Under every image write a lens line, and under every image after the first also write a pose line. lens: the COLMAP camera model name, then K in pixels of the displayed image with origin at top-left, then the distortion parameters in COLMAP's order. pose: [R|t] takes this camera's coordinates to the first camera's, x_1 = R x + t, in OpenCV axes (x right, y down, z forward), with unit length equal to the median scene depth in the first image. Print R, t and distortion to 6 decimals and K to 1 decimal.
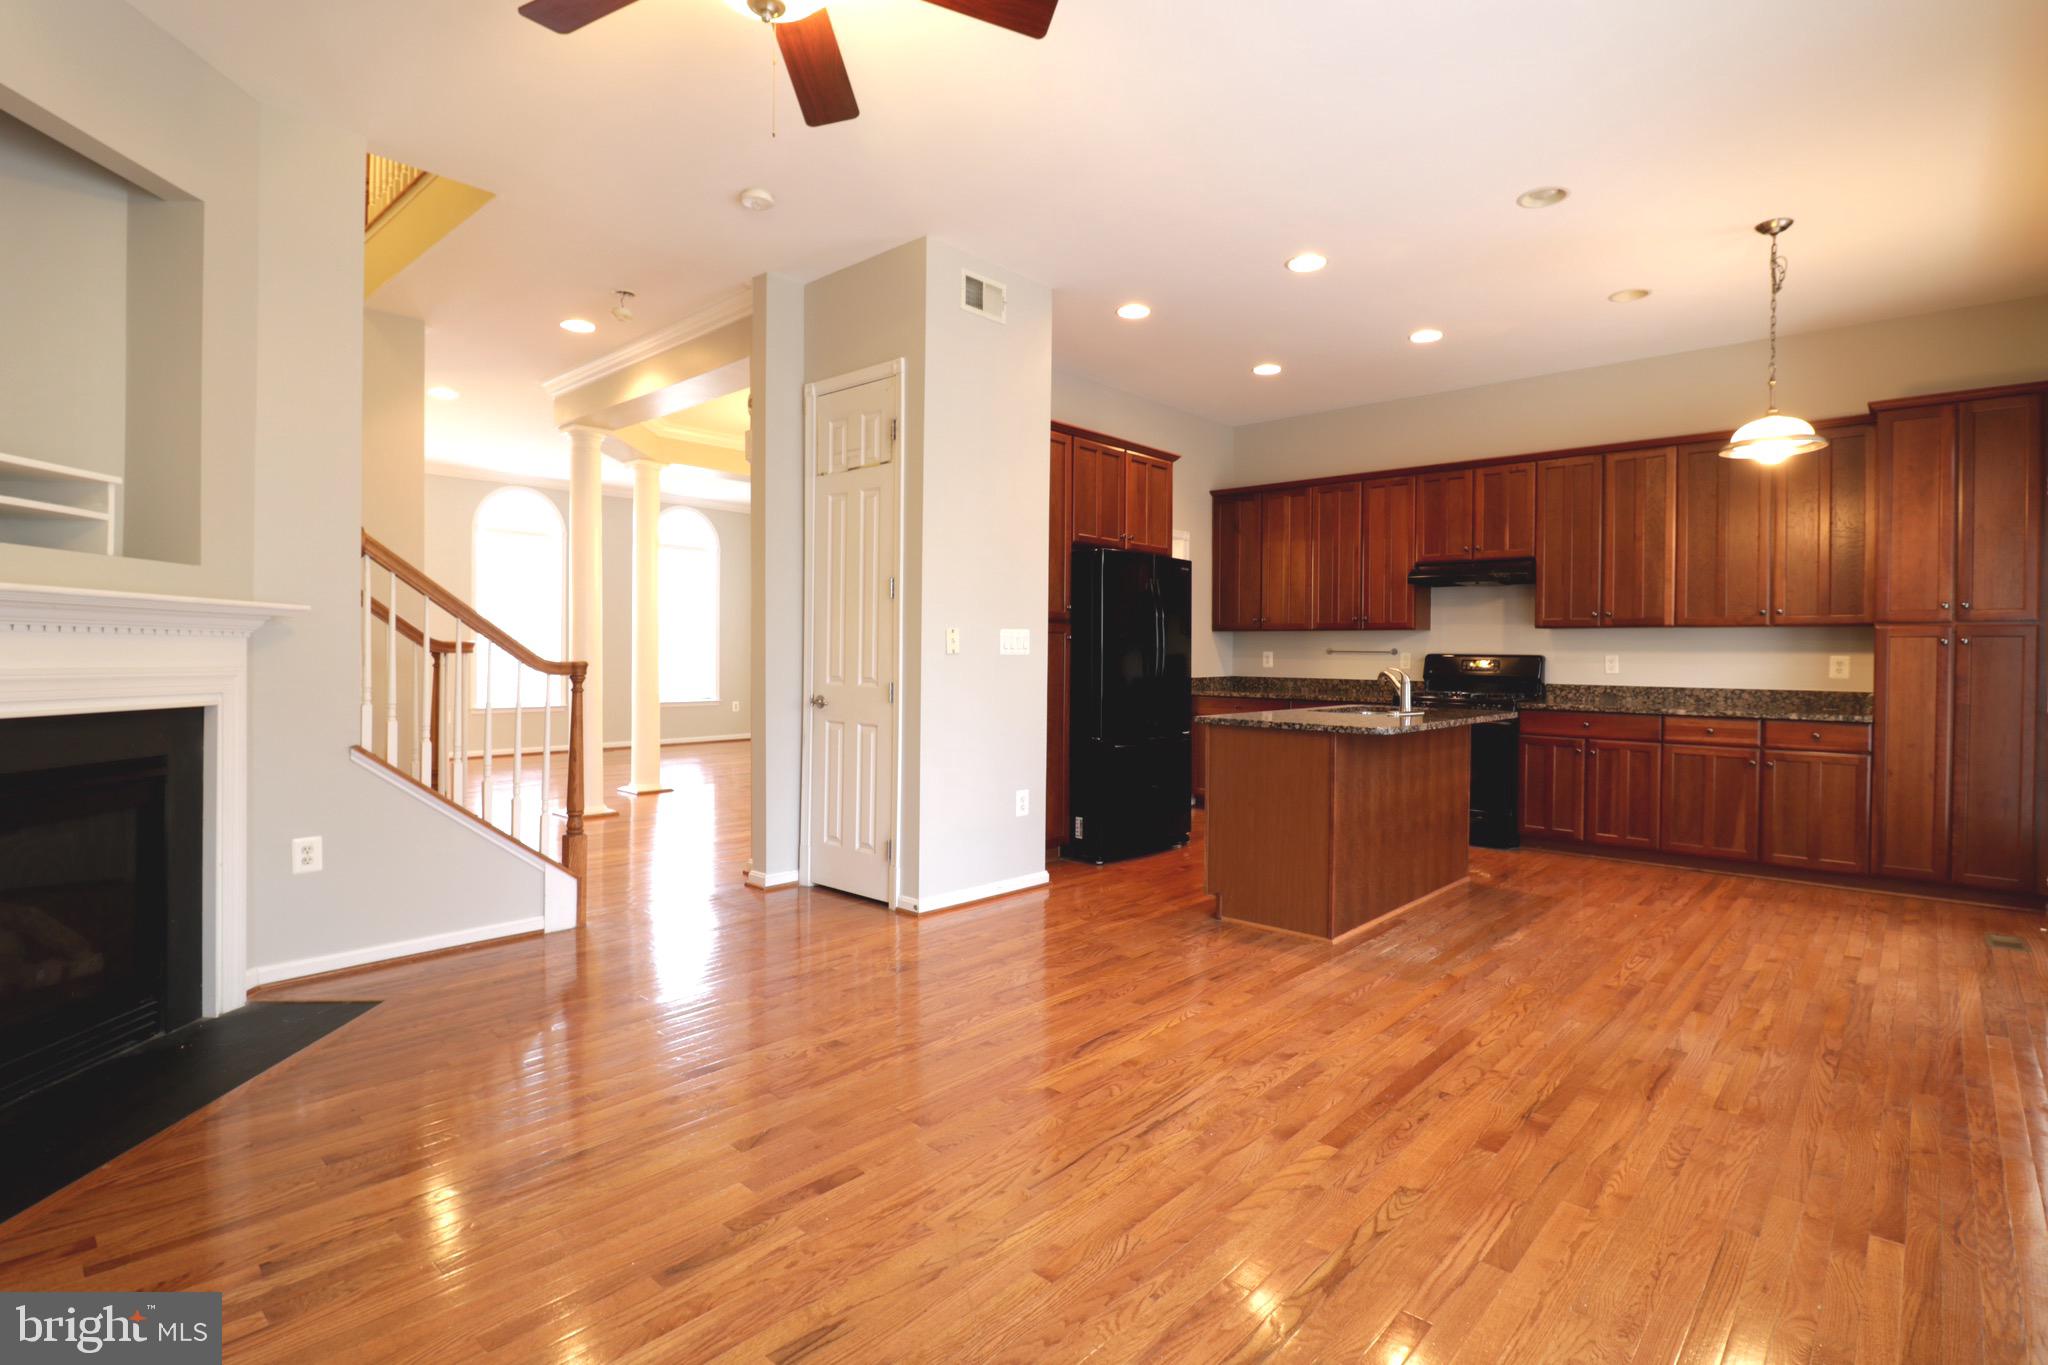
lens RADIAL K [[987.6, 0, 1032.4], [0, 987.6, 665.9], [0, 0, 1]] dist [-0.001566, -0.010472]
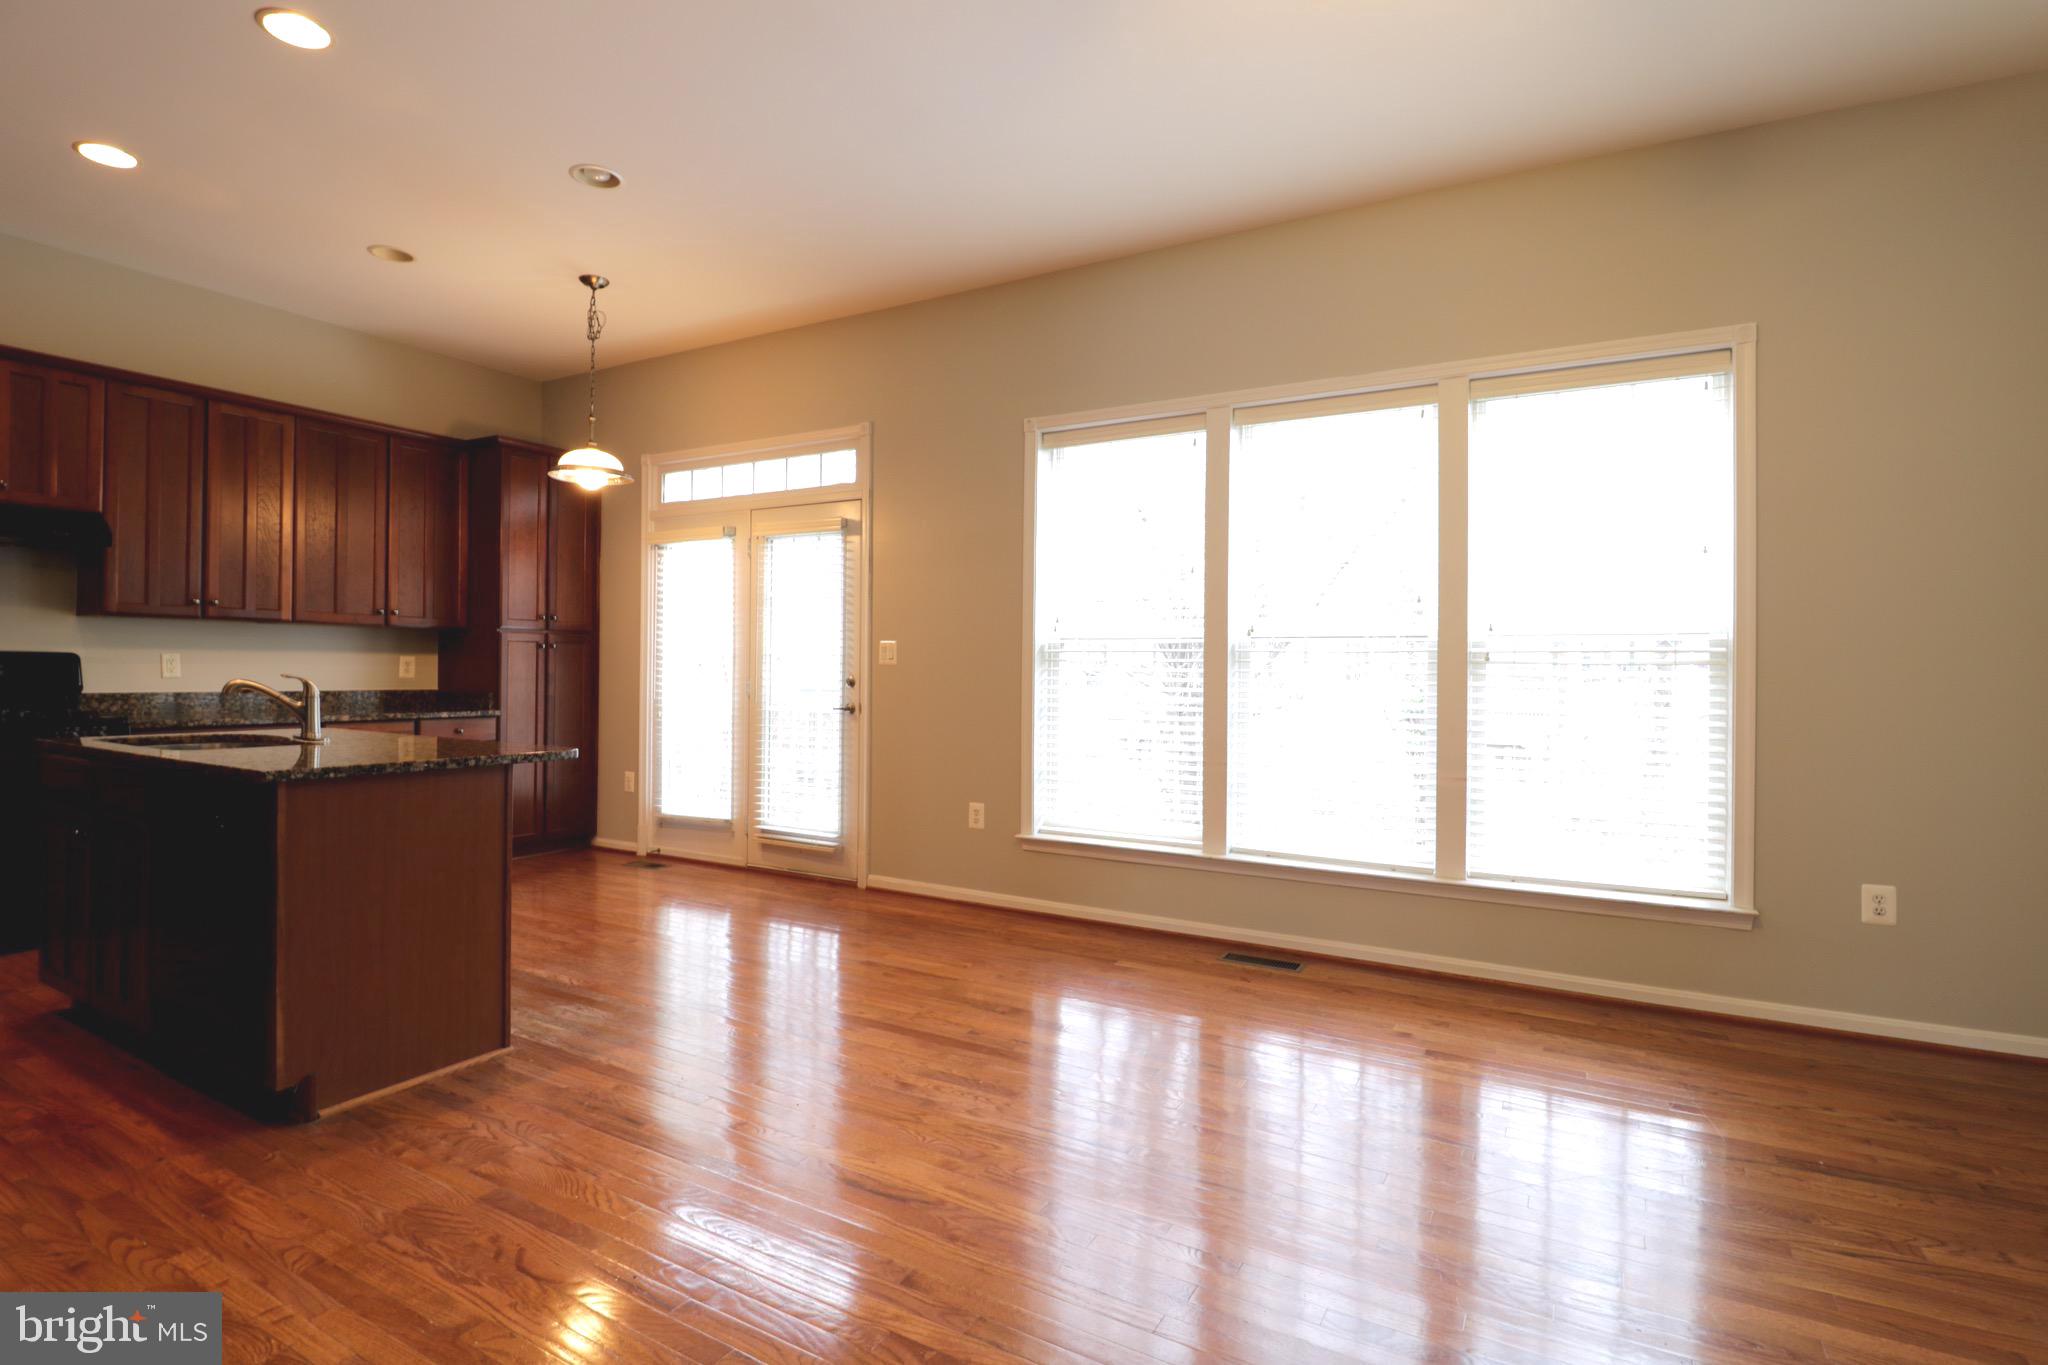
lens RADIAL K [[987.6, 0, 1033.8], [0, 987.6, 671.3], [0, 0, 1]] dist [-0.001566, -0.010472]
pose [[-0.223369, -0.012864, 0.974649, -0.401849], [-0.000077, 0.999913, 0.013180, -0.009111], [-0.974734, 0.002869, -0.223351, 0.634651]]
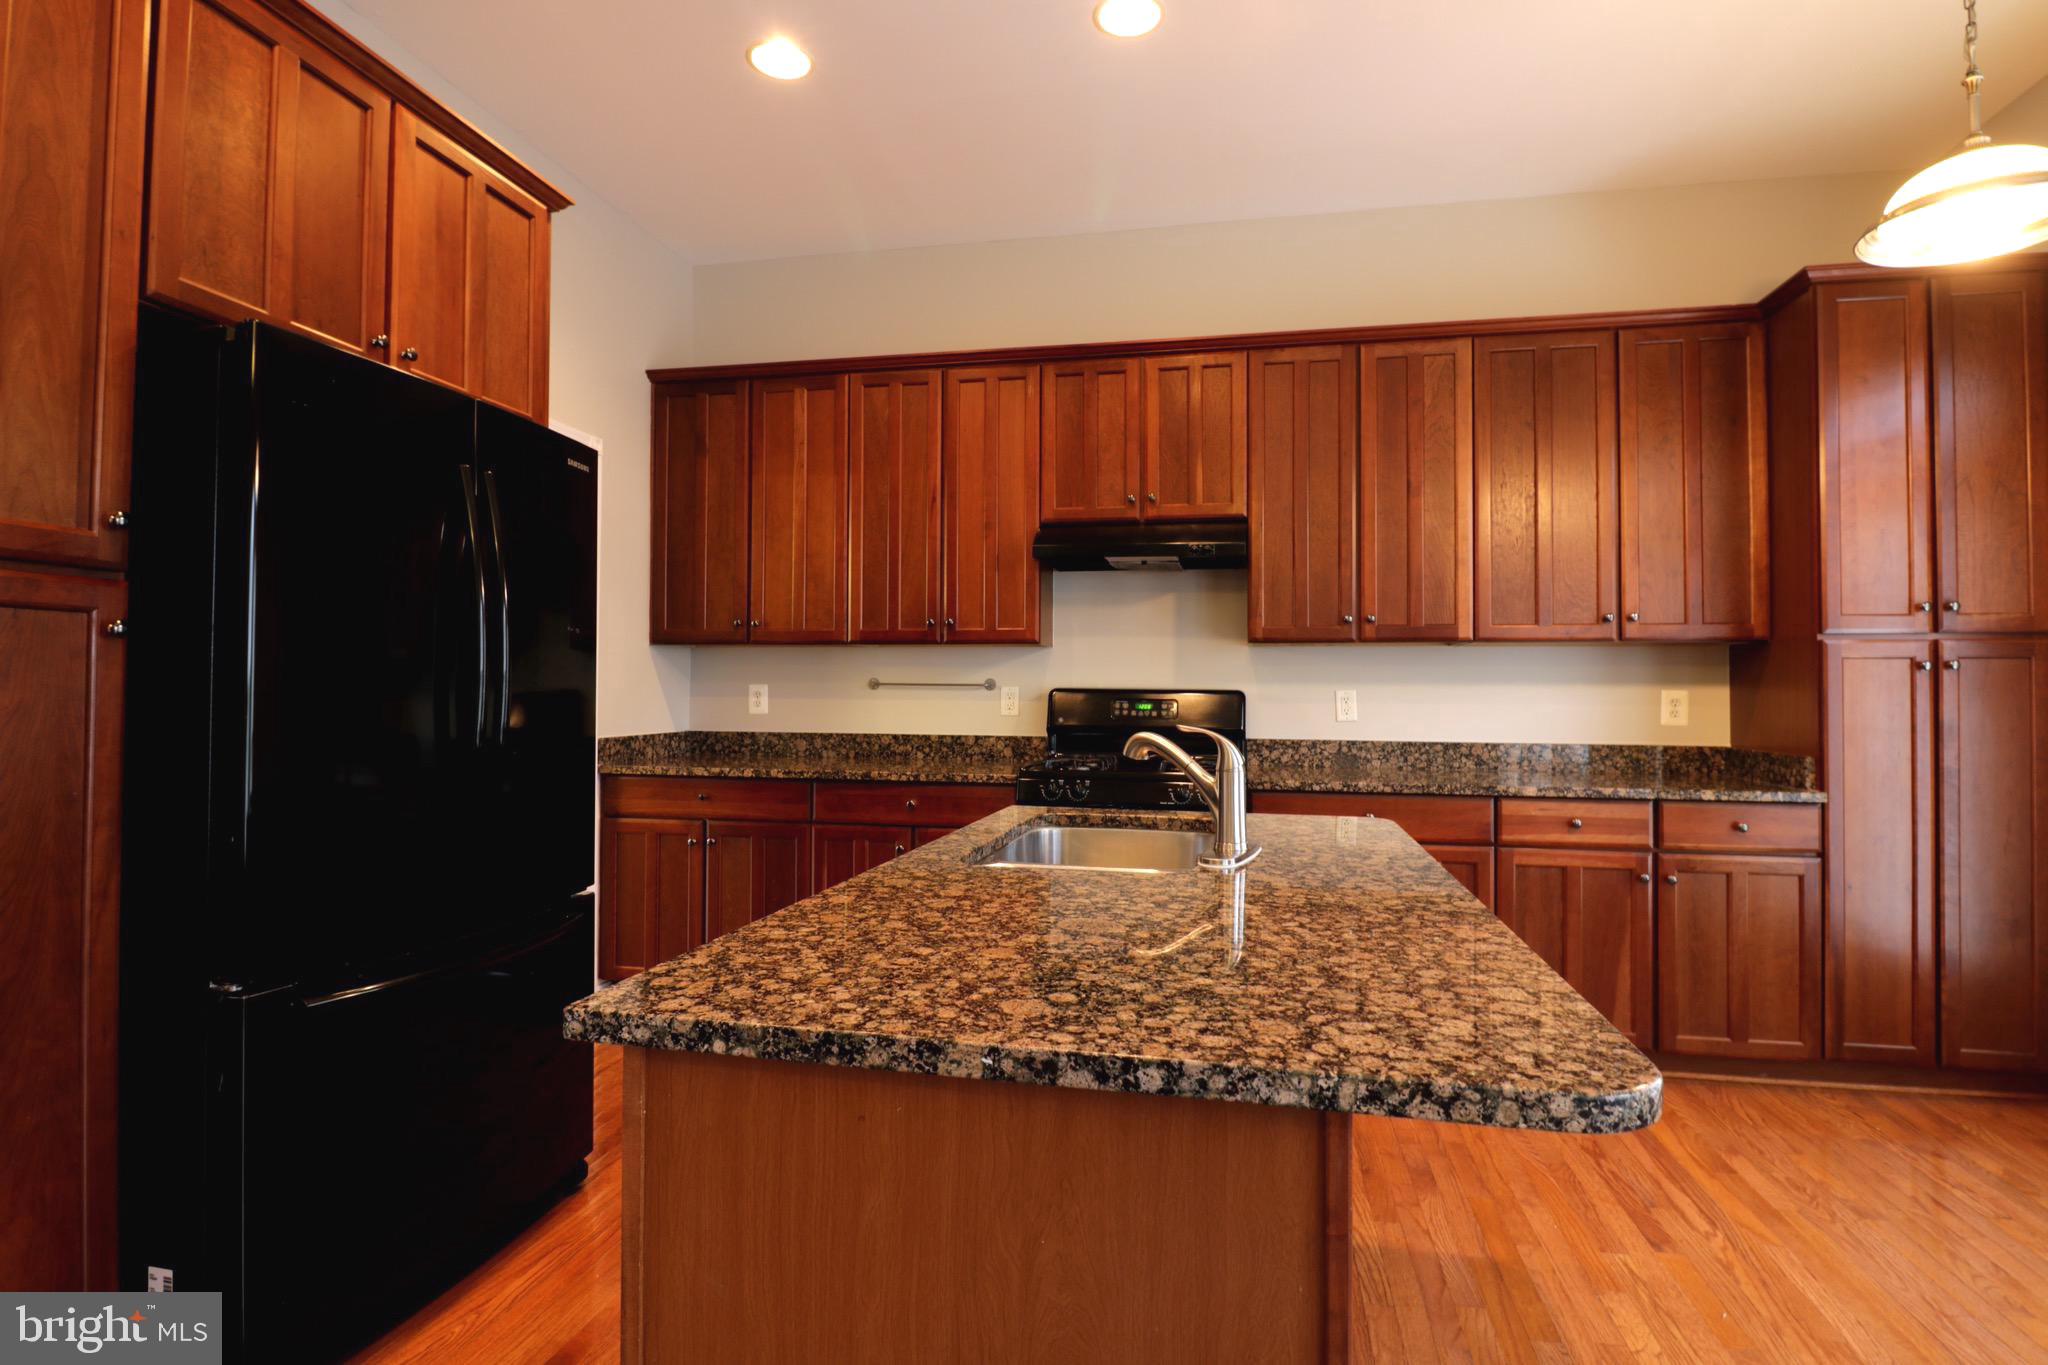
lens RADIAL K [[1033.1, 0, 1028.1], [0, 1033.1, 668.2], [0, 0, 1]] dist [-0.003320, -0.008308]
pose [[0.860919, 0.009788, 0.508648, 0.124204], [0.007539, 0.999460, -0.031993, -0.006882], [-0.508686, 0.031378, 0.860380, 0.695001]]
